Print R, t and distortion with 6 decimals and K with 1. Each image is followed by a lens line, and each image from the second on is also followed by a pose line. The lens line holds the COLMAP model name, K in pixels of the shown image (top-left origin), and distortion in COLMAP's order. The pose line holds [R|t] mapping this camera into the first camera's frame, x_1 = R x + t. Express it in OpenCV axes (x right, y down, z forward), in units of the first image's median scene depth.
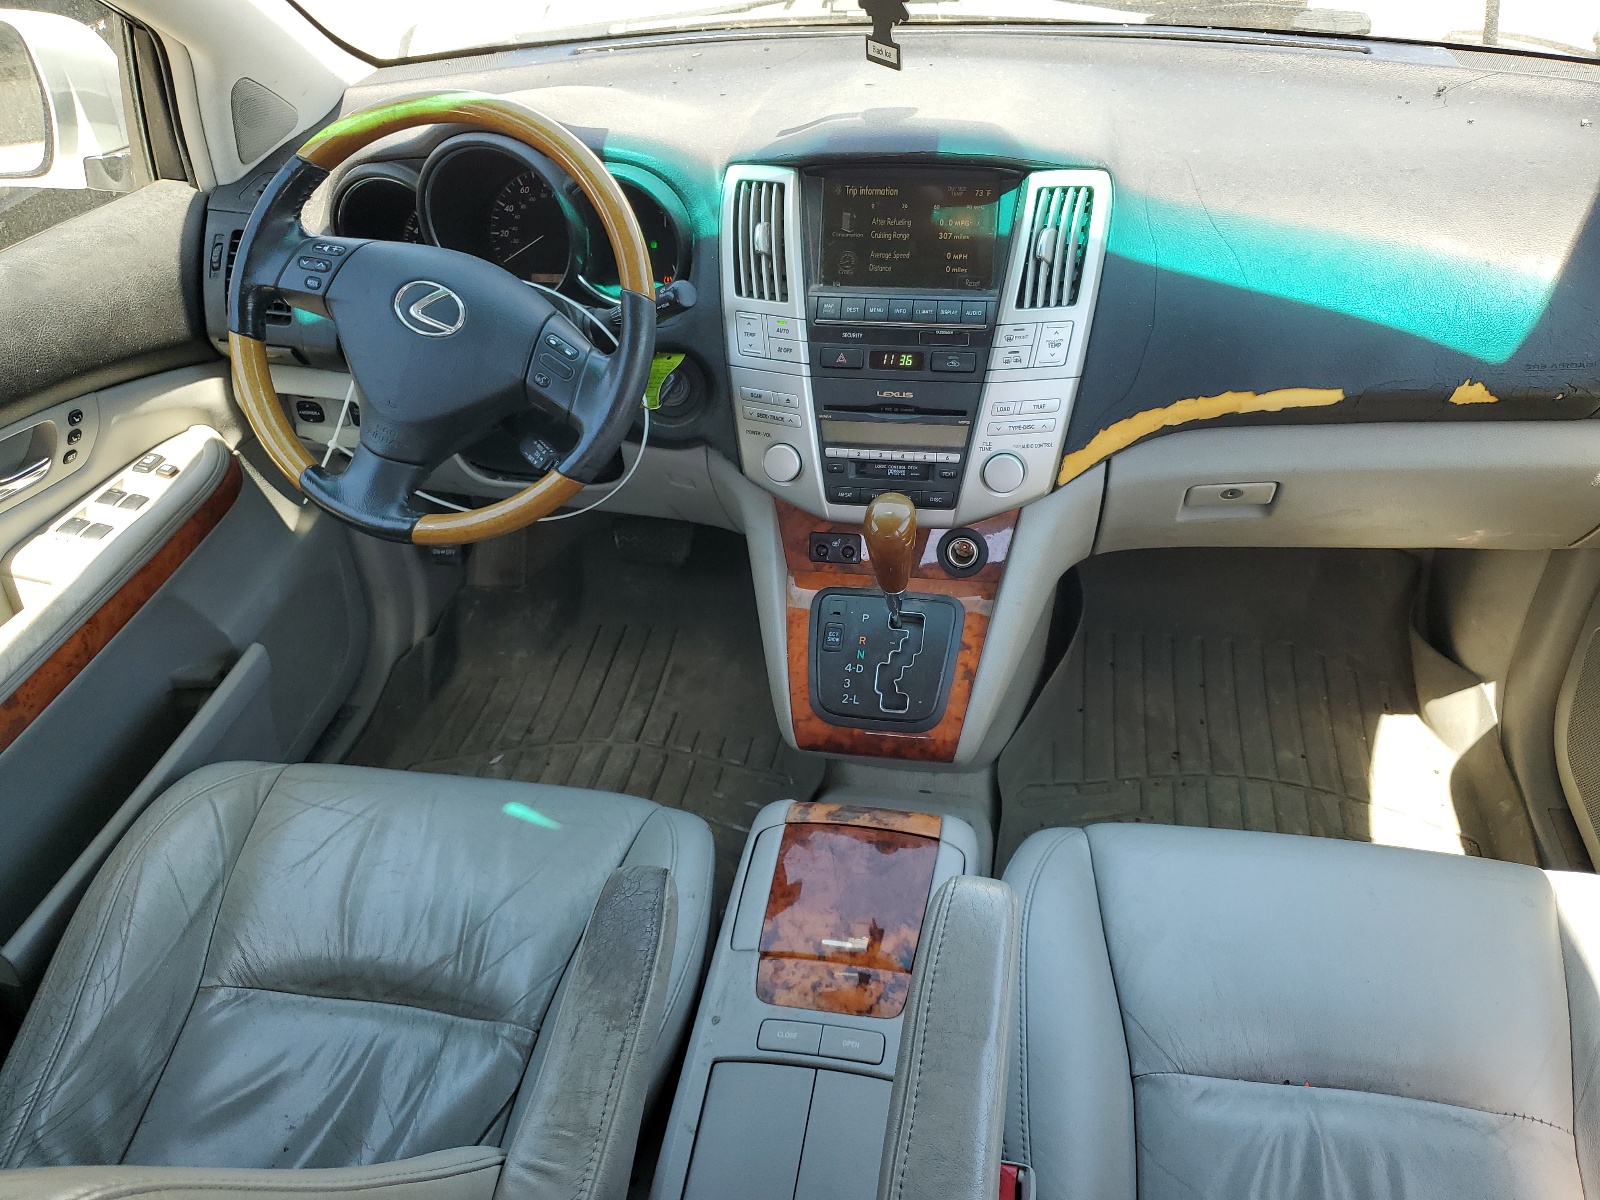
lens RADIAL K [[1221.6, 0, 800.4], [0, 1221.6, 599.8], [0, 0, 1]] dist [0.006101, 0.002977]
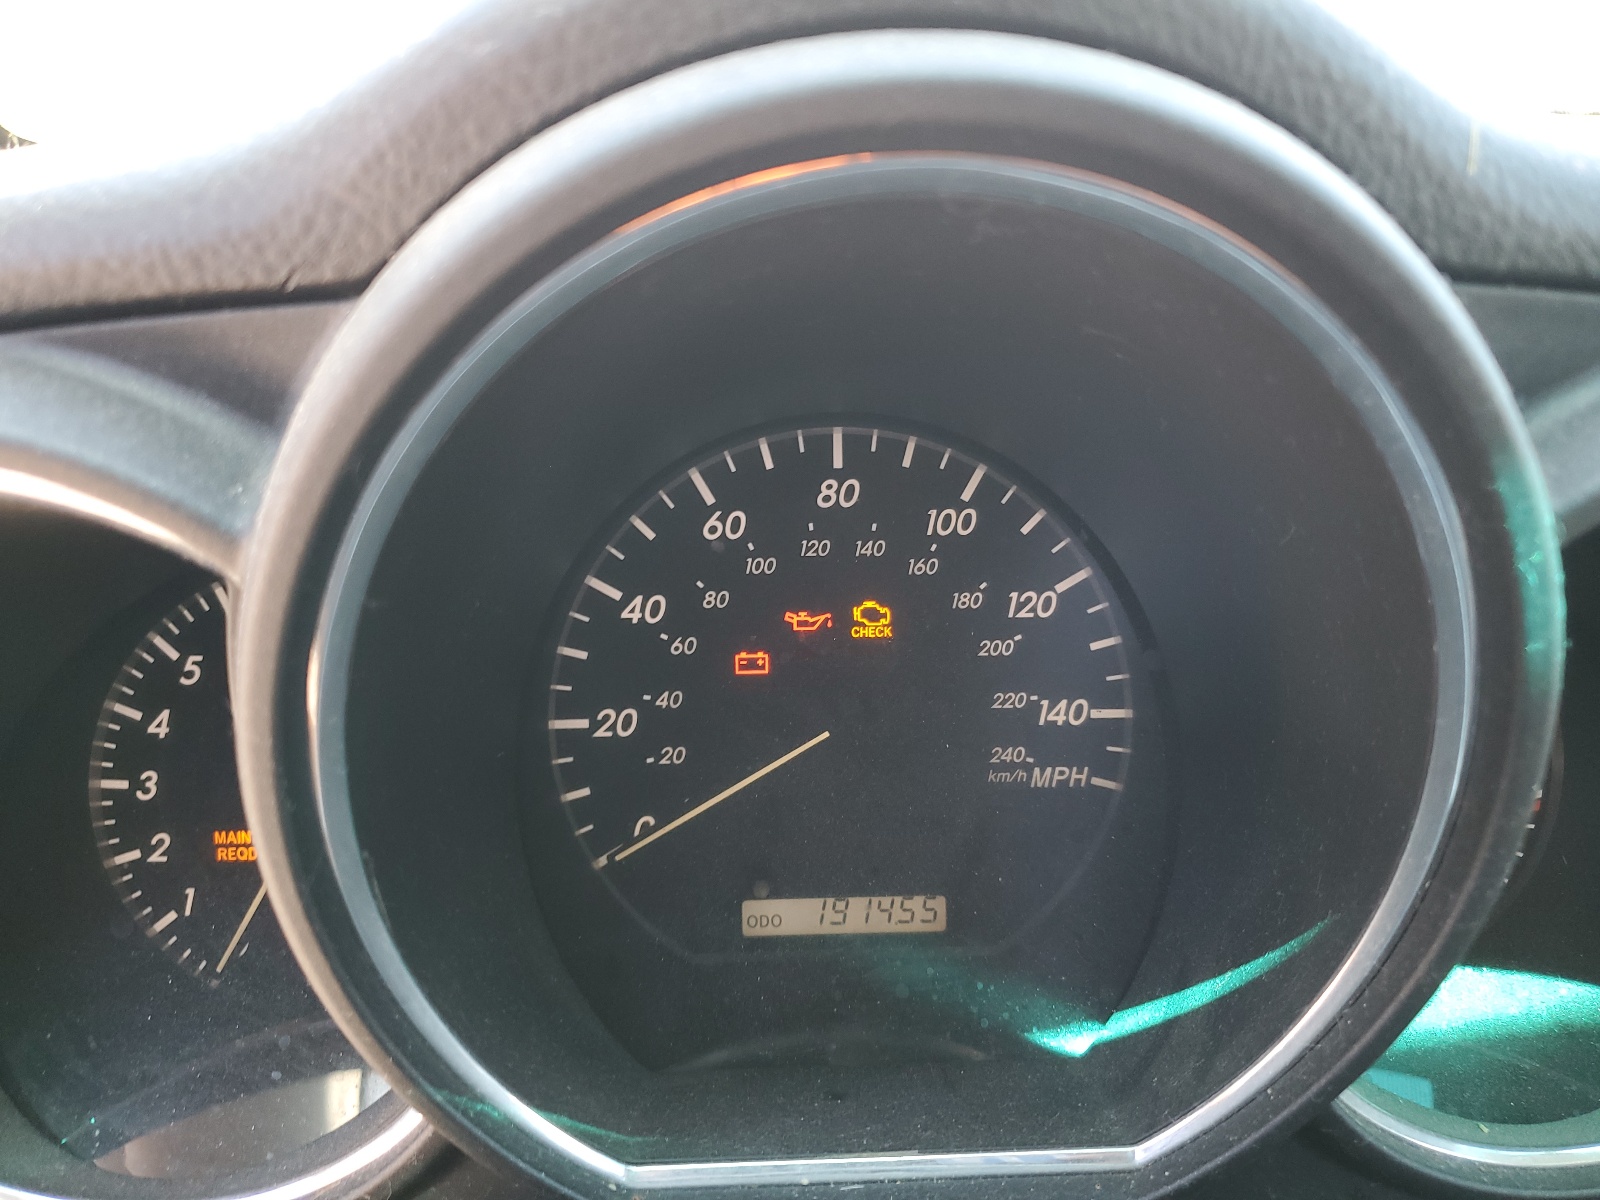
lens RADIAL K [[1221.6, 0, 799.6], [0, 1221.6, 600.0], [0, 0, 1]] dist [0.006101, 0.002977]
pose [[0.976842, -0.042082, 0.209784, -0.256021], [0.088972, 0.971570, -0.219397, -0.272734], [-0.194588, 0.232981, 0.952814, 0.792171]]
